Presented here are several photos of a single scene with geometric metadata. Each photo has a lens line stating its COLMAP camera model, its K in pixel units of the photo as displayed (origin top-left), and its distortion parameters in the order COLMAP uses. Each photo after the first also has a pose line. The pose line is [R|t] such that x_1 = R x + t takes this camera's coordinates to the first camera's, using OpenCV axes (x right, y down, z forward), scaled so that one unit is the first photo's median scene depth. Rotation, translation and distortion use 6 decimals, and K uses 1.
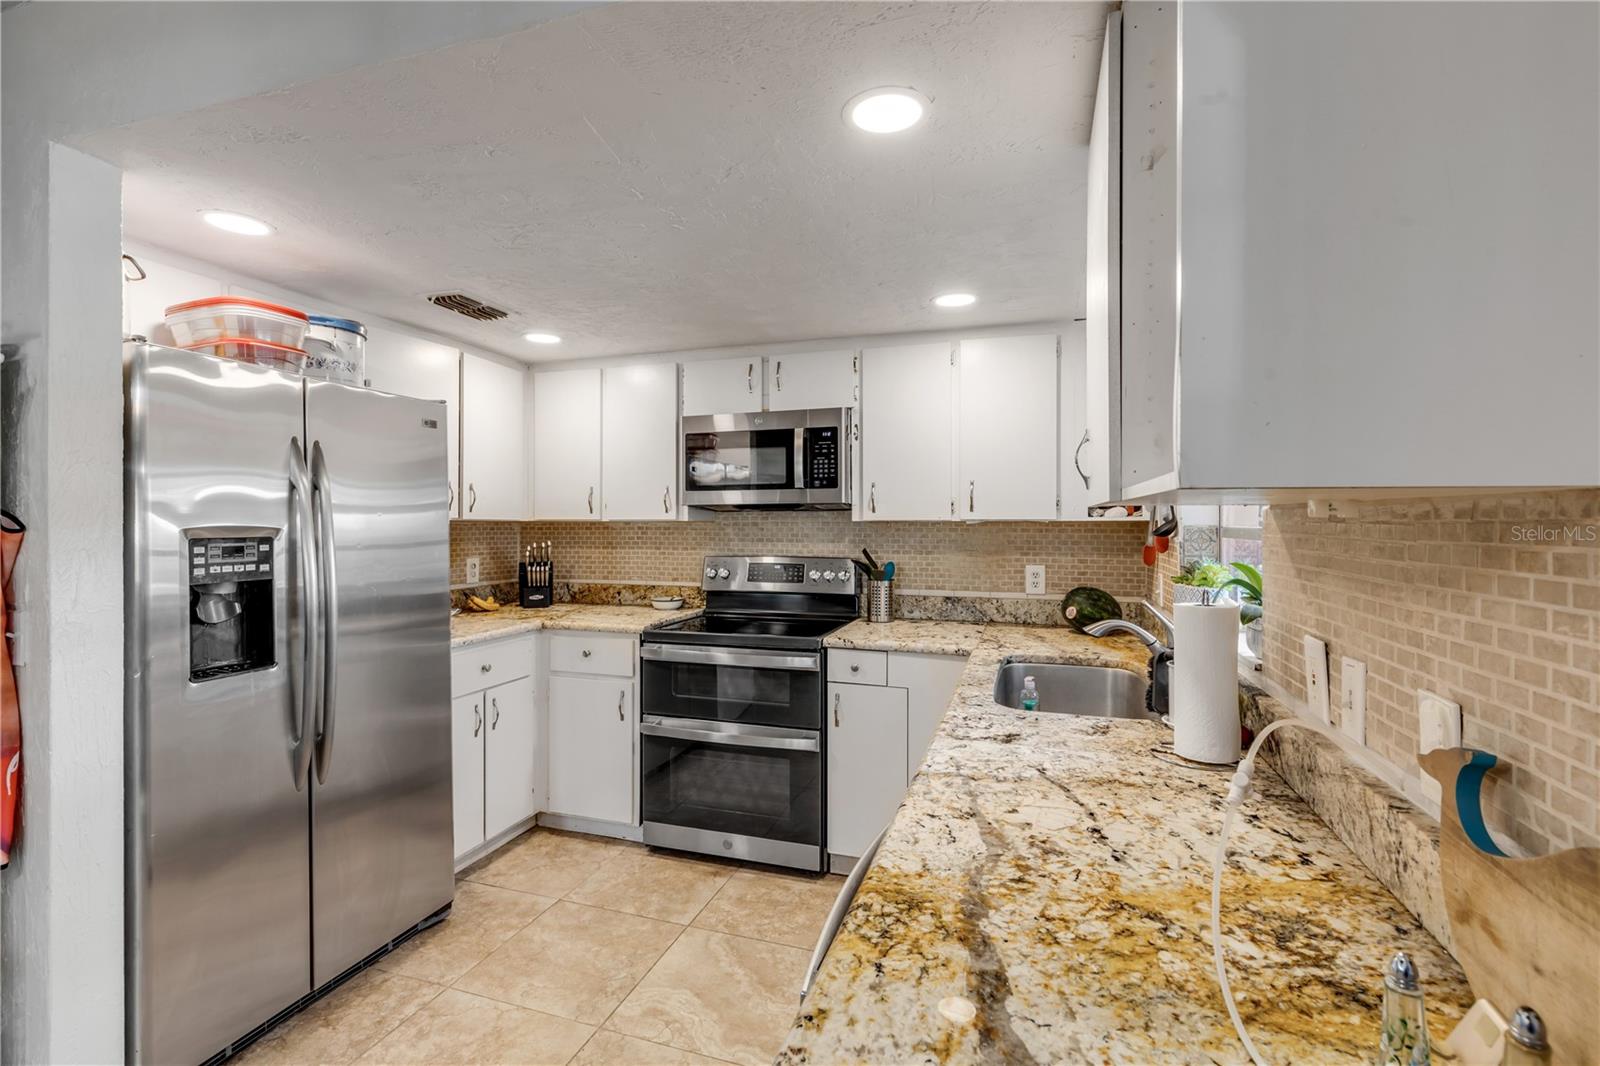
lens RADIAL K [[723.9, 0, 800.4], [0, 723.9, 516.4], [0, 0, 1]] dist [-0.002447, 0.000151]
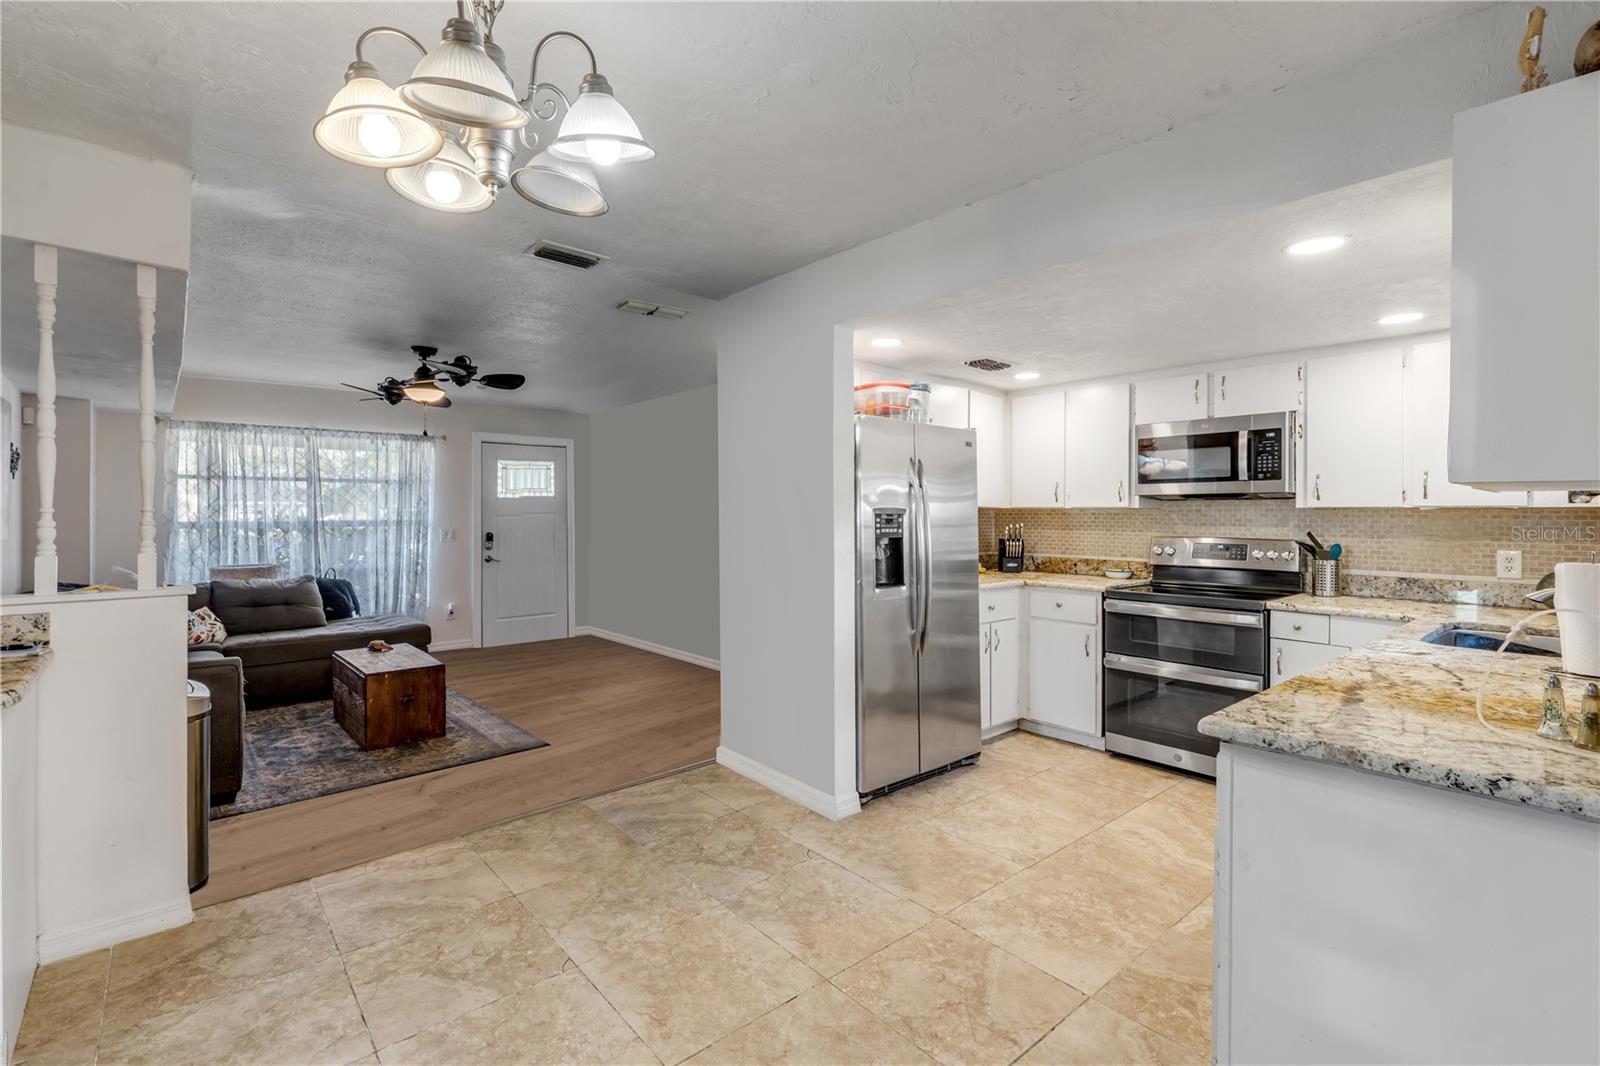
lens RADIAL K [[723.9, 0, 792.6], [0, 723.9, 510.5], [0, 0, 1]] dist [-0.002447, 0.000151]
pose [[0.855604, 0.002857, -0.517622, -0.021857], [-0.002553, 0.999996, 0.001299, 0.012485], [0.517624, 0.000210, 0.855608, -0.461384]]
